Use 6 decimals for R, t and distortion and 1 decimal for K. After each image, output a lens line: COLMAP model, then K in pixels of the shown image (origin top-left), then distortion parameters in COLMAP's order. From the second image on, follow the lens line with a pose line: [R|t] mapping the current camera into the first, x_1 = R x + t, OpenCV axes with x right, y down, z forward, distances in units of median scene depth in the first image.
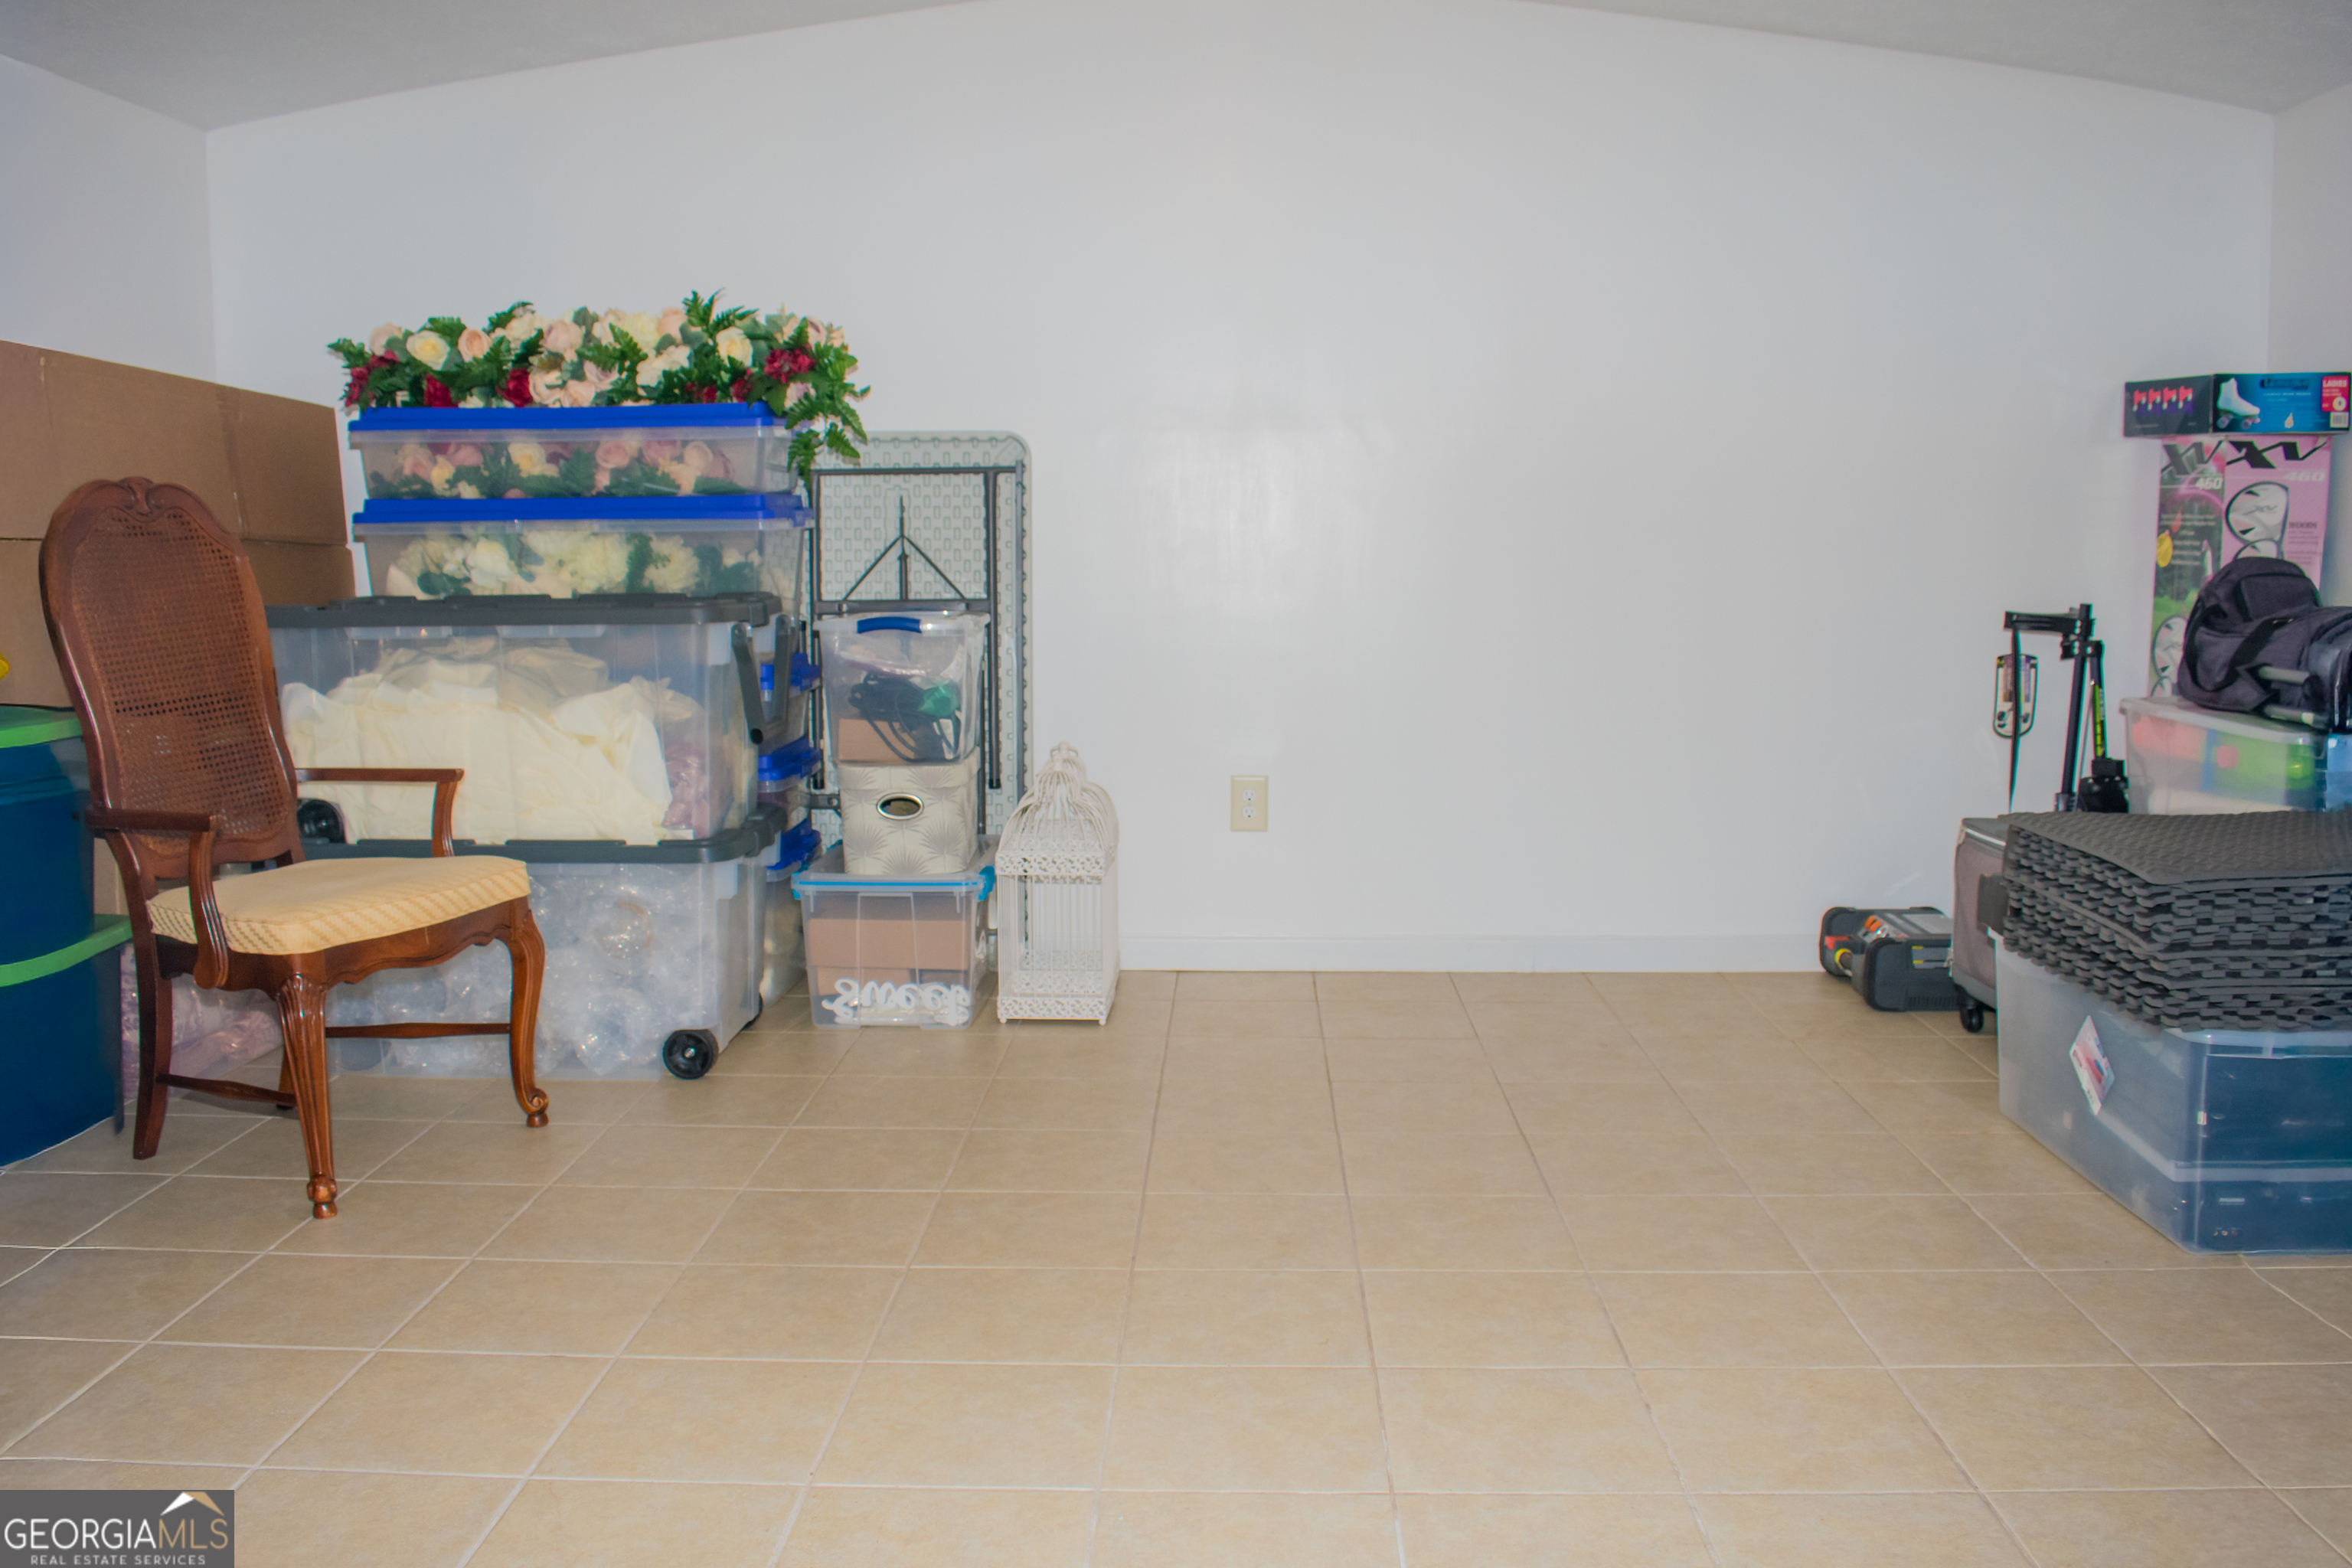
lens RADIAL K [[1798.8, 0, 1179.0], [0, 1798.8, 726.0], [0, 0, 1]] dist [-0.071925, -0.000956]
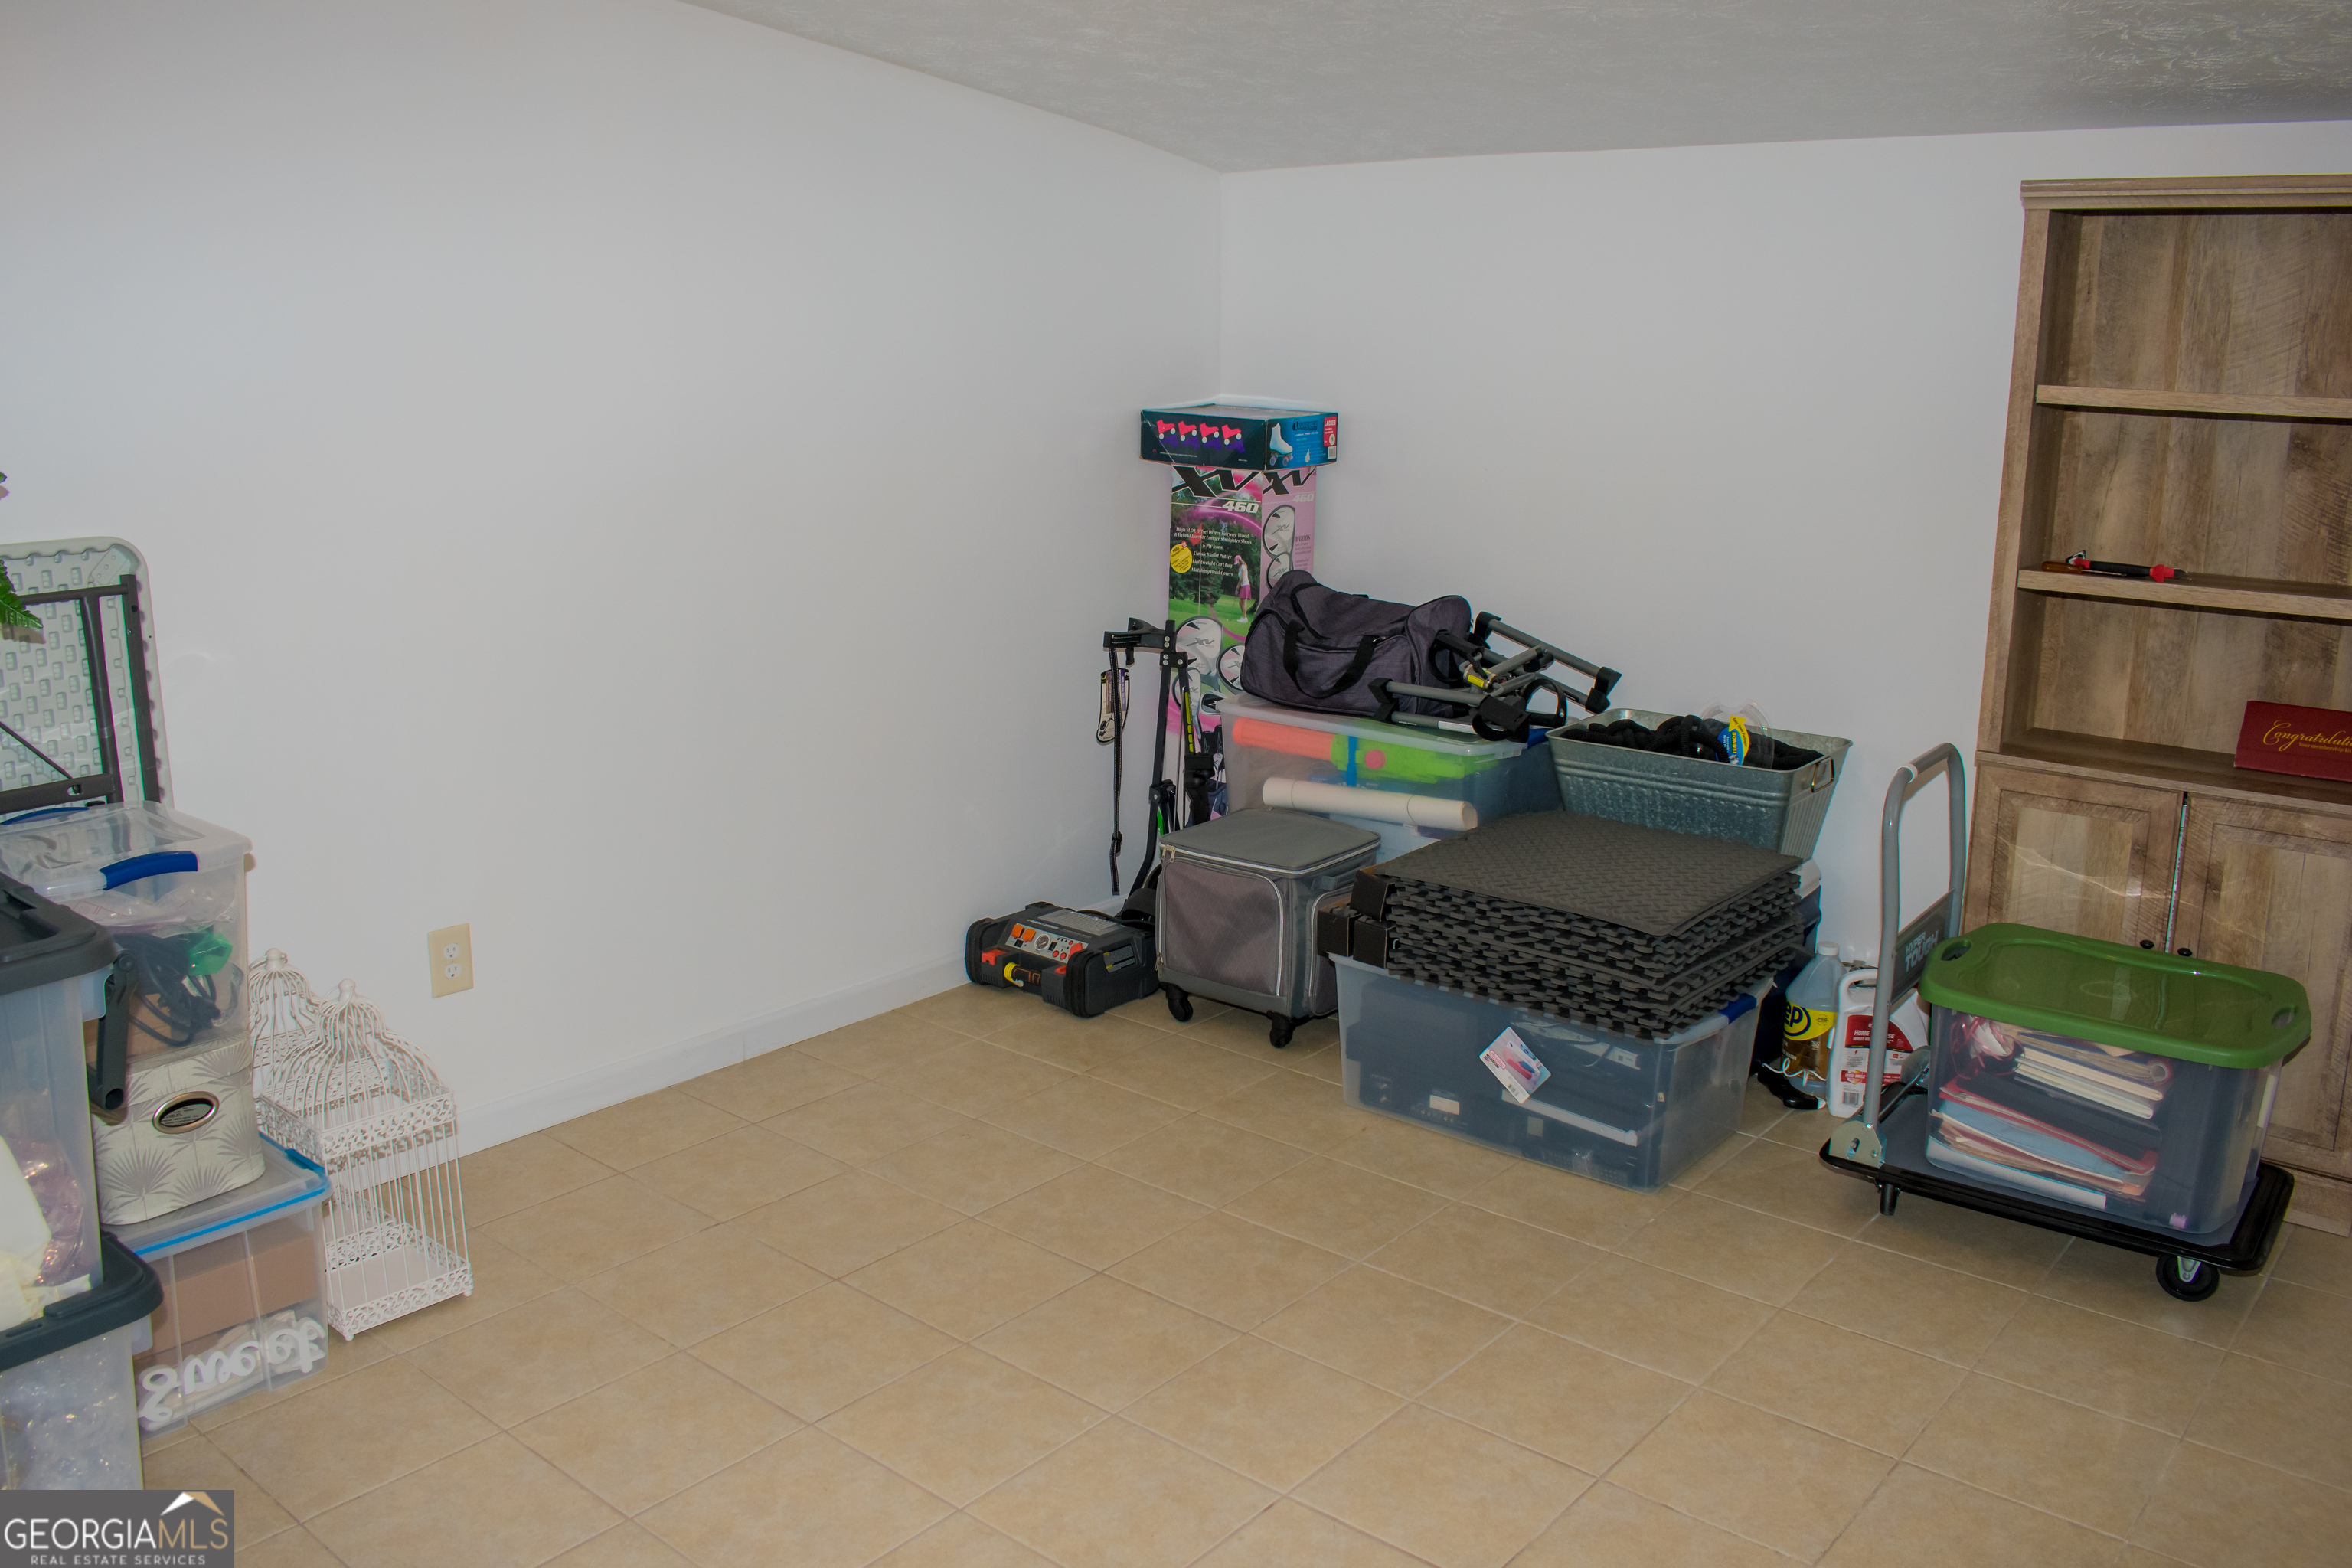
lens RADIAL K [[1787.9, 0, 1176.0], [0, 1787.9, 784.0], [0, 0, 1]] dist [-0.085582, -0.004898]
pose [[0.659785, -0.168037, 0.732425, -0.338297], [0.086275, 0.985171, 0.148305, -0.135271], [-0.746485, -0.034659, 0.664499, 0.233486]]
